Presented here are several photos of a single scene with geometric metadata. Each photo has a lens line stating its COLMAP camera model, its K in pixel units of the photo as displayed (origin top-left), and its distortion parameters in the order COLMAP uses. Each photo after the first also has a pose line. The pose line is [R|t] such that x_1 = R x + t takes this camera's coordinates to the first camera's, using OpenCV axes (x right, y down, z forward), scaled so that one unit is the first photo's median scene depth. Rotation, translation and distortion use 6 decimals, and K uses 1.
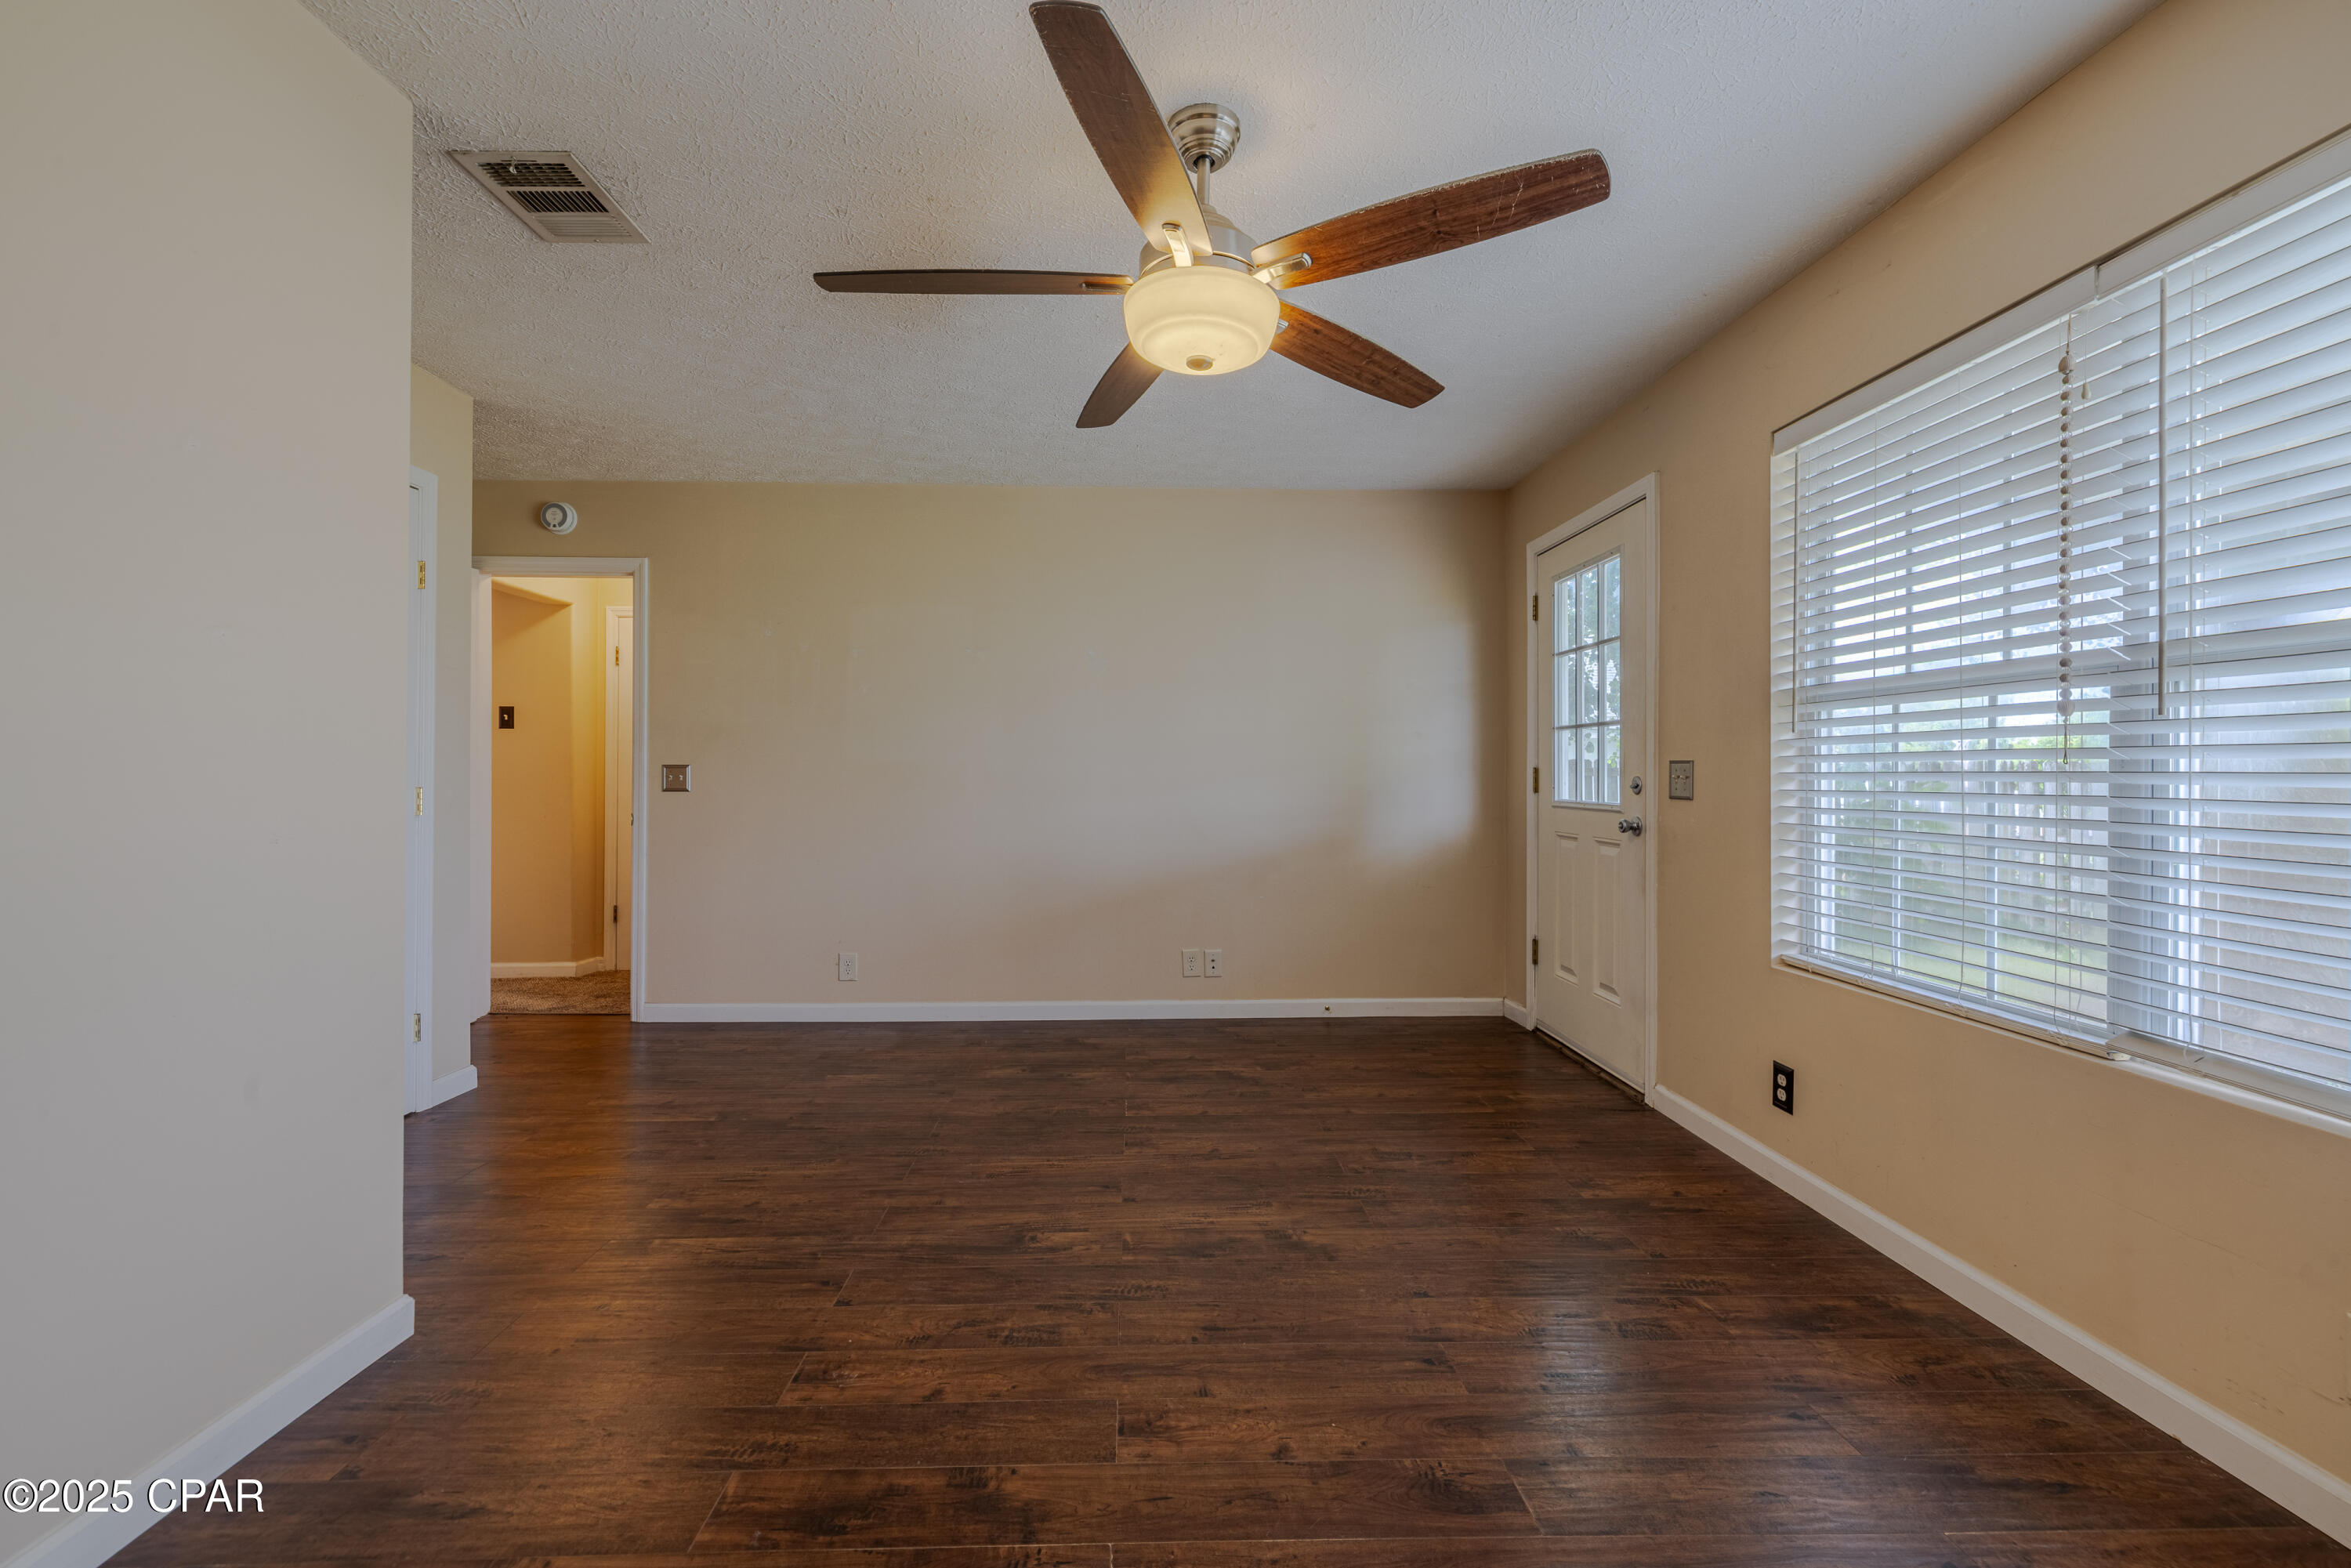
lens RADIAL K [[1002.4, 0, 1166.5], [0, 1002.4, 775.3], [0, 0, 1]] dist [0.000980, -0.000121]
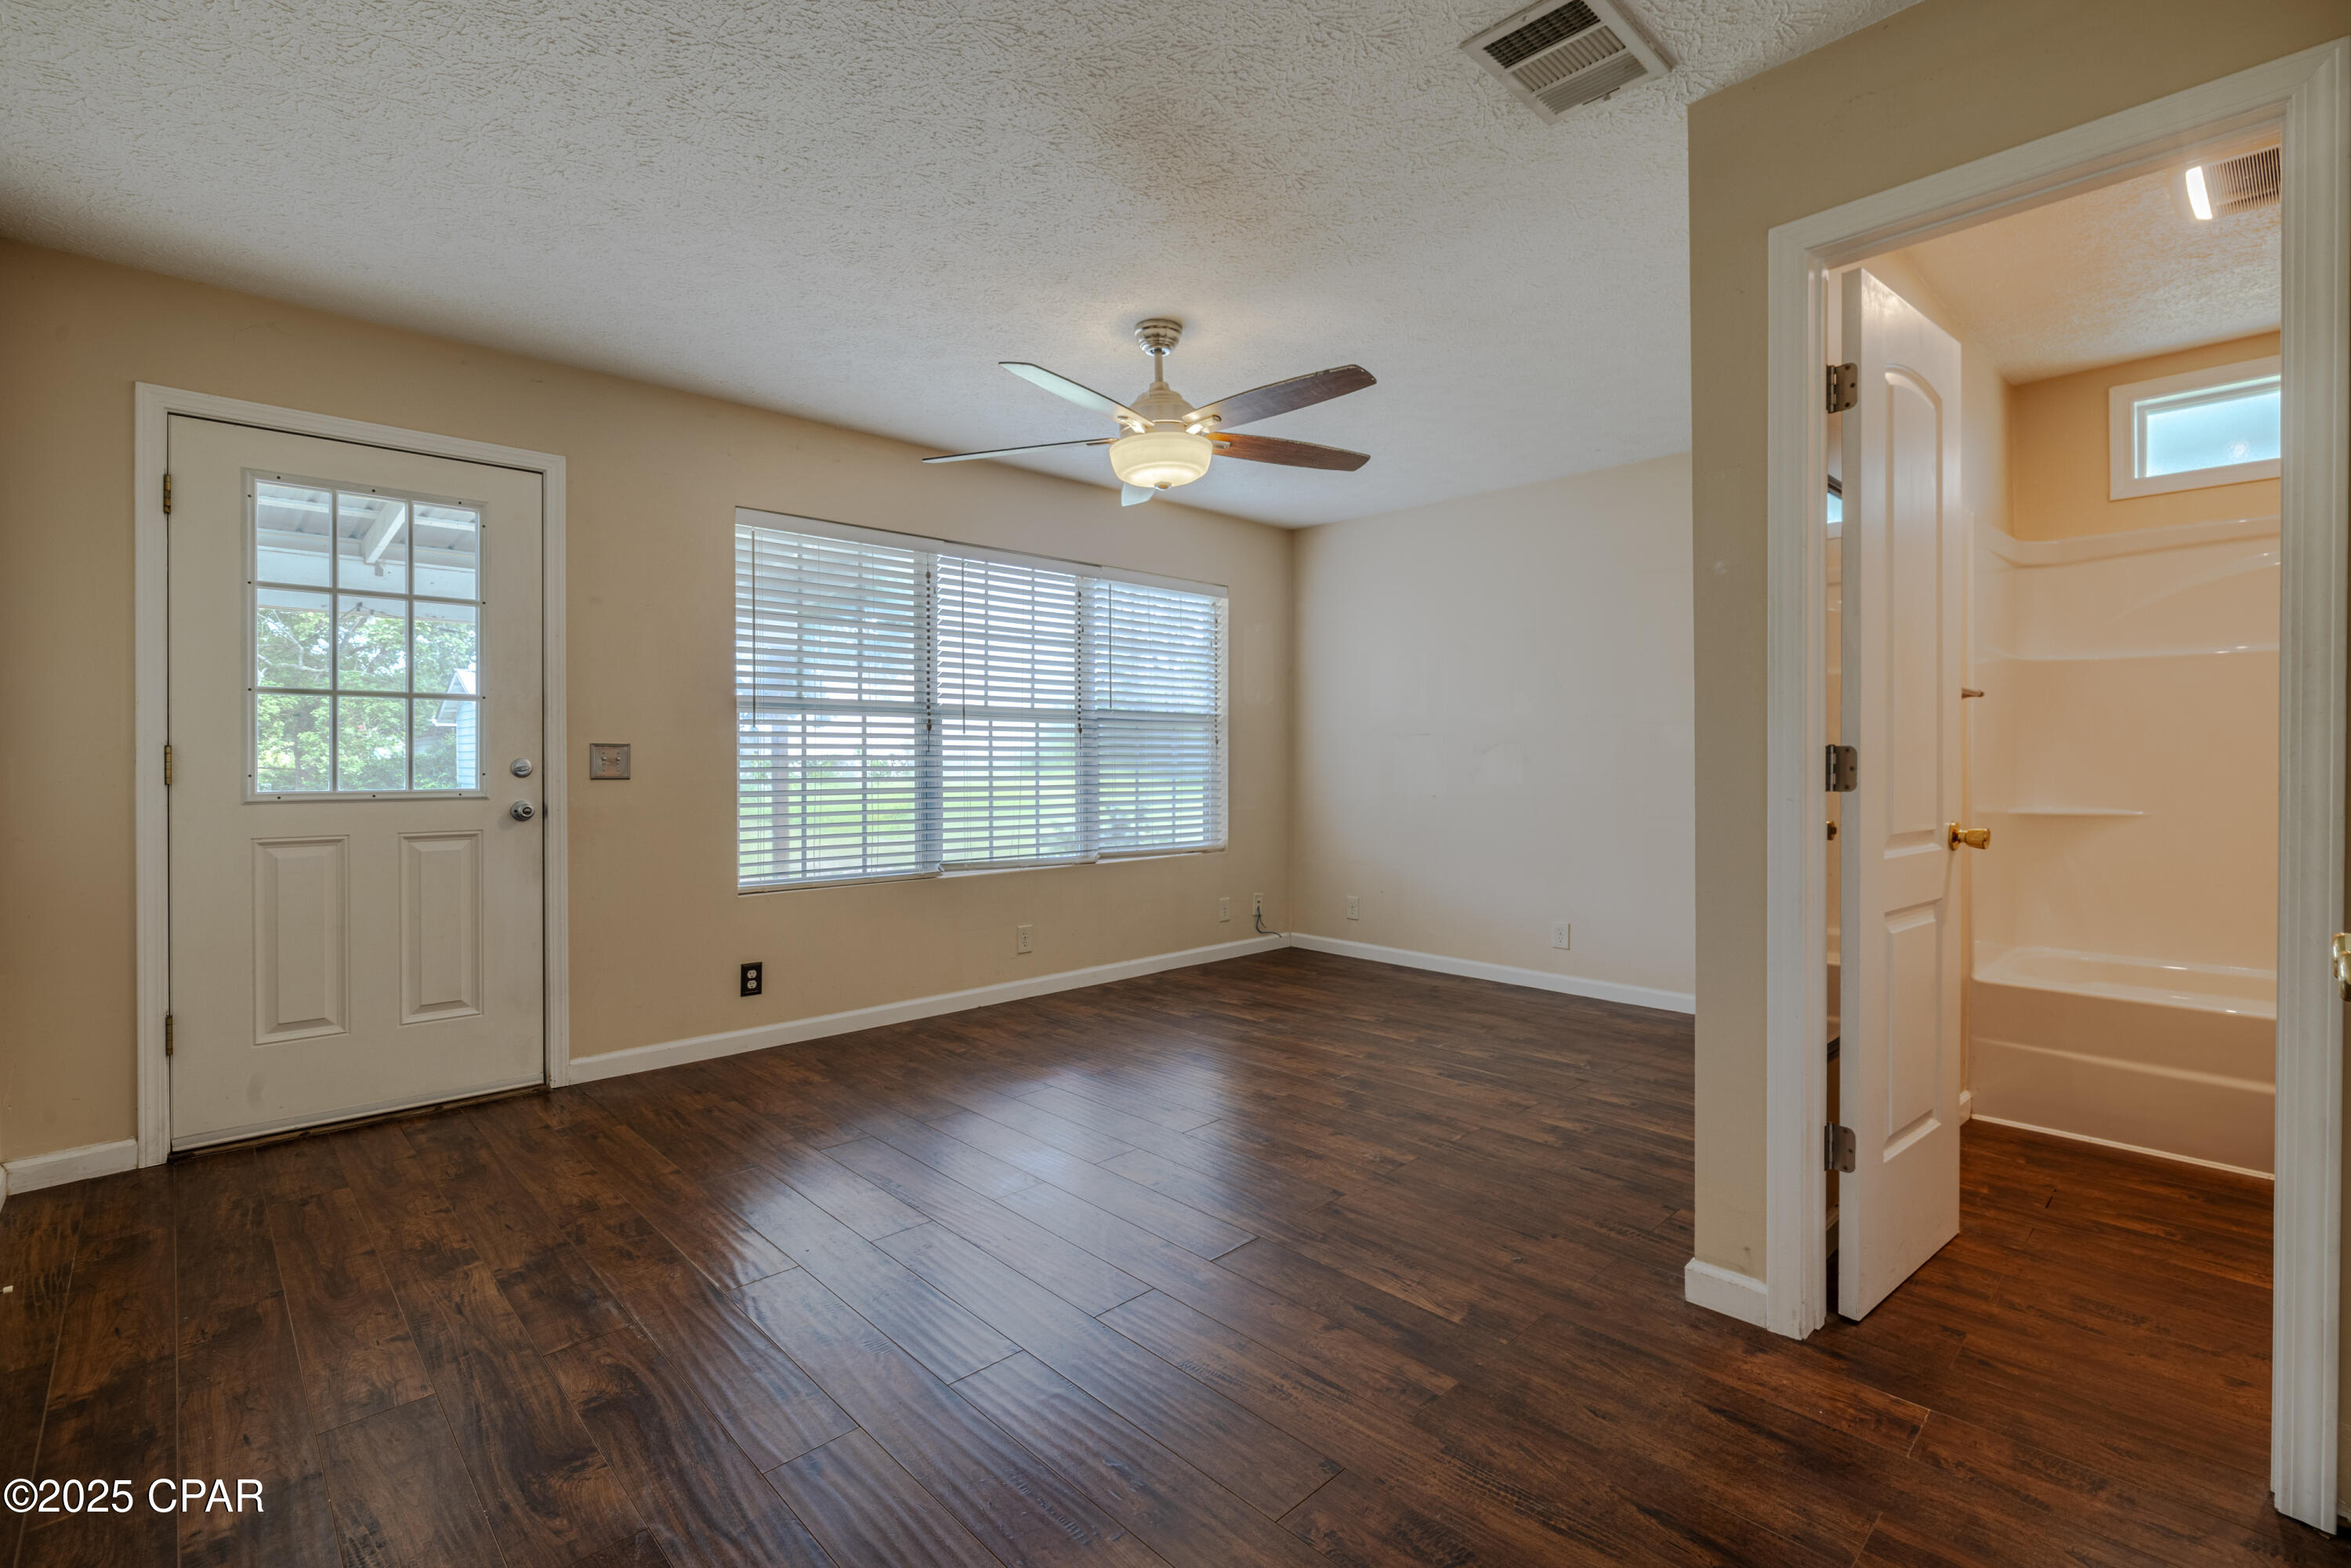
lens RADIAL K [[1064.2, 0, 1169.8], [0, 1064.2, 758.4], [0, 0, 1]] dist [-0.001383, 0.000671]
pose [[-0.666754, -0.001300, 0.745277, -1.002221], [-0.000557, 0.999999, 0.001245, -0.000626], [-0.745278, 0.000415, -0.666754, 1.758110]]
